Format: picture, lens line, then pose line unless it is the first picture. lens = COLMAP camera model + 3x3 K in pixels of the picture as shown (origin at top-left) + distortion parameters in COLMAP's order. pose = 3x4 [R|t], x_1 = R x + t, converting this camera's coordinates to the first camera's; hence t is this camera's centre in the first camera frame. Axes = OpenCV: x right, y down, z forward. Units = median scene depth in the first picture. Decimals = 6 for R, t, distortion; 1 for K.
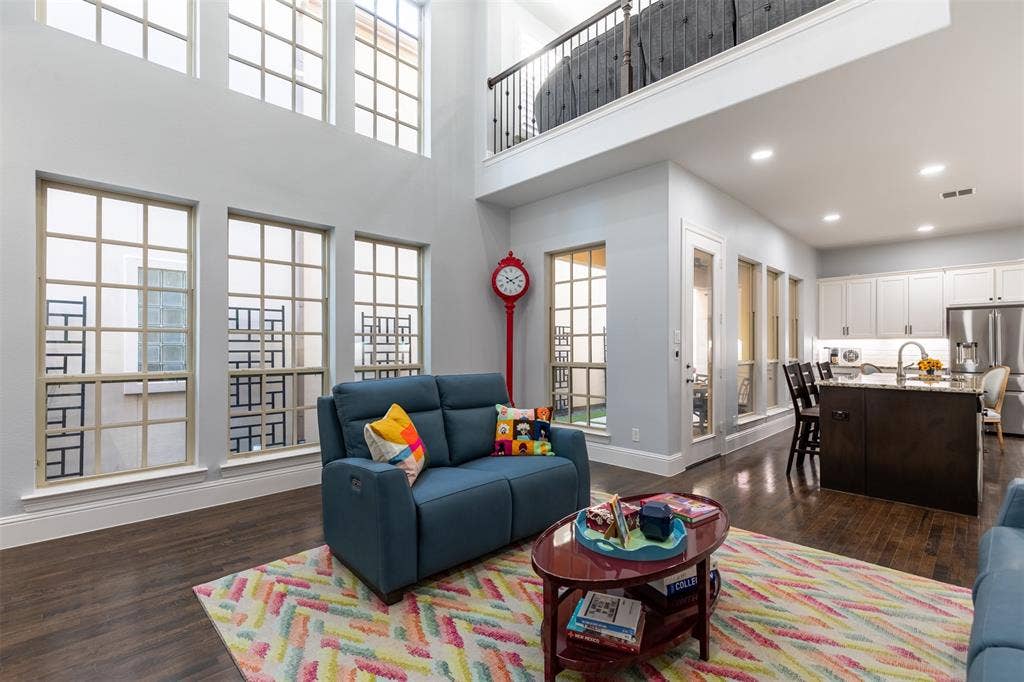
lens RADIAL K [[458.7, 0, 515.1], [0, 458.7, 346.1], [0, 0, 1]] dist [0.009686, -0.000134]
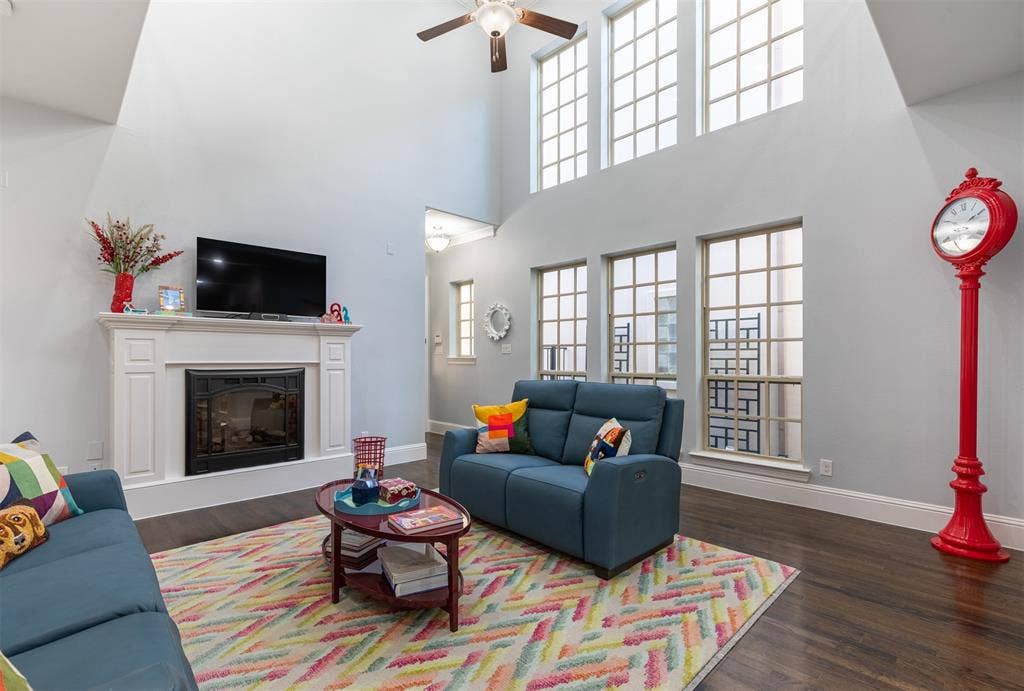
lens RADIAL K [[471.5, 0, 495.9], [0, 471.5, 356.2], [0, 0, 1]] dist [0.003724, 0.000157]
pose [[-0.030393, -0.002847, -0.999534, 0.554687], [0.001458, 0.999995, -0.002893, 0.007229], [0.999537, -0.001545, -0.030389, 0.488968]]
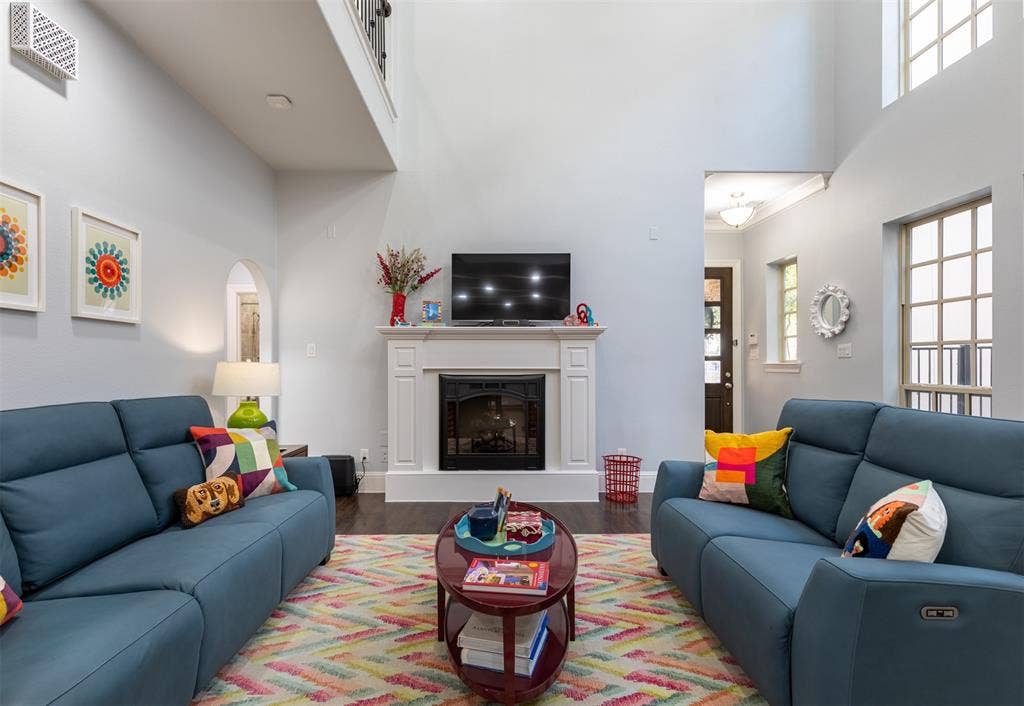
lens RADIAL K [[491.5, 0, 497.5], [0, 491.5, 361.5], [0, 0, 1]] dist [0.009266, -0.001515]
pose [[-0.695316, -0.002096, -0.718701, 0.386513], [0.001731, 0.999988, -0.004592, 0.007111], [0.718702, -0.004437, -0.695304, 0.637369]]
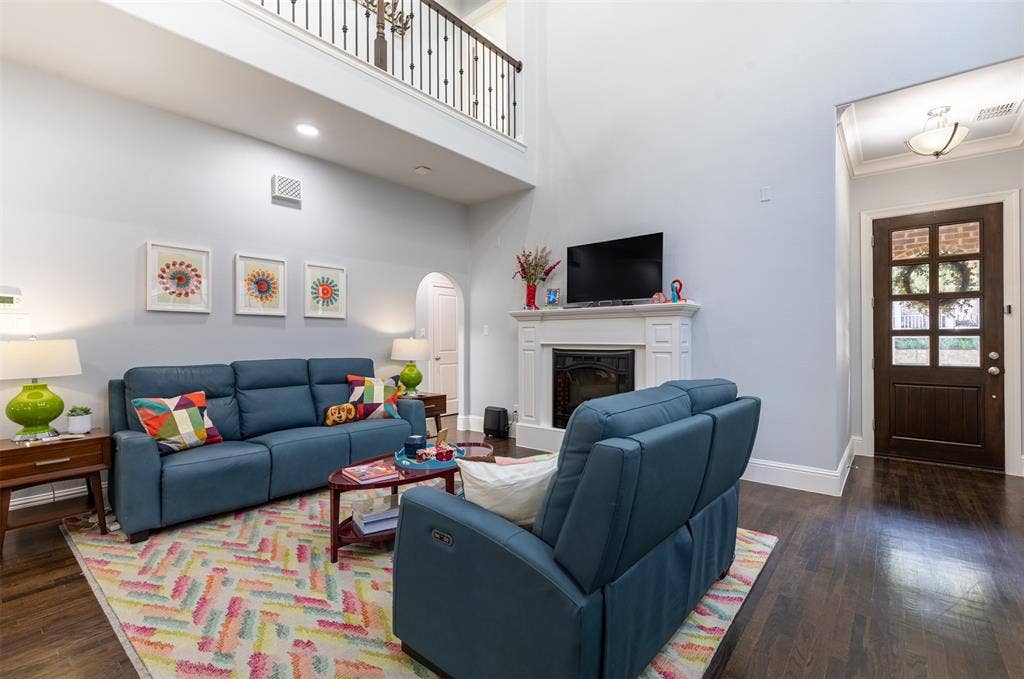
lens RADIAL K [[458.7, 0, 511.5], [0, 458.7, 336.6], [0, 0, 1]] dist [0.009686, -0.000134]
pose [[-0.995493, 0.001105, -0.094829, 0.047516], [0.001617, 0.999985, -0.005320, 0.005434], [0.094822, -0.005449, -0.995479, 0.913210]]
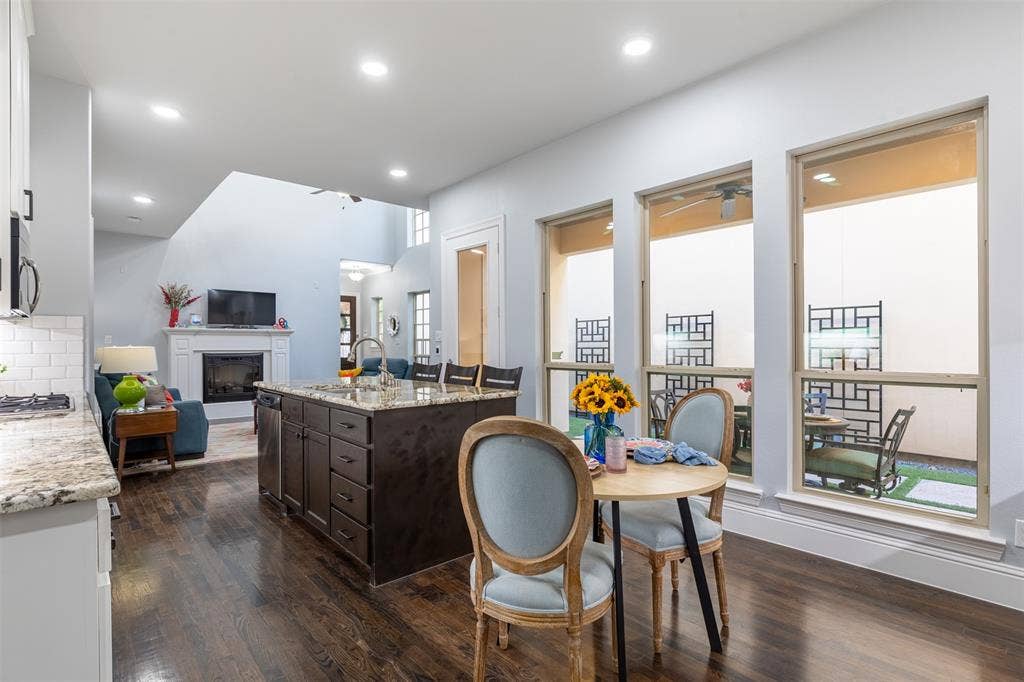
lens RADIAL K [[494.2, 0, 513.4], [0, 494.2, 346.6], [0, 0, 1]] dist [-0.004017, 0.000348]
pose [[-0.050089, 0.000784, -0.998744, 1.345314], [0.004770, 0.999988, 0.000546, 0.007671], [0.998733, -0.004737, -0.050092, 1.044603]]
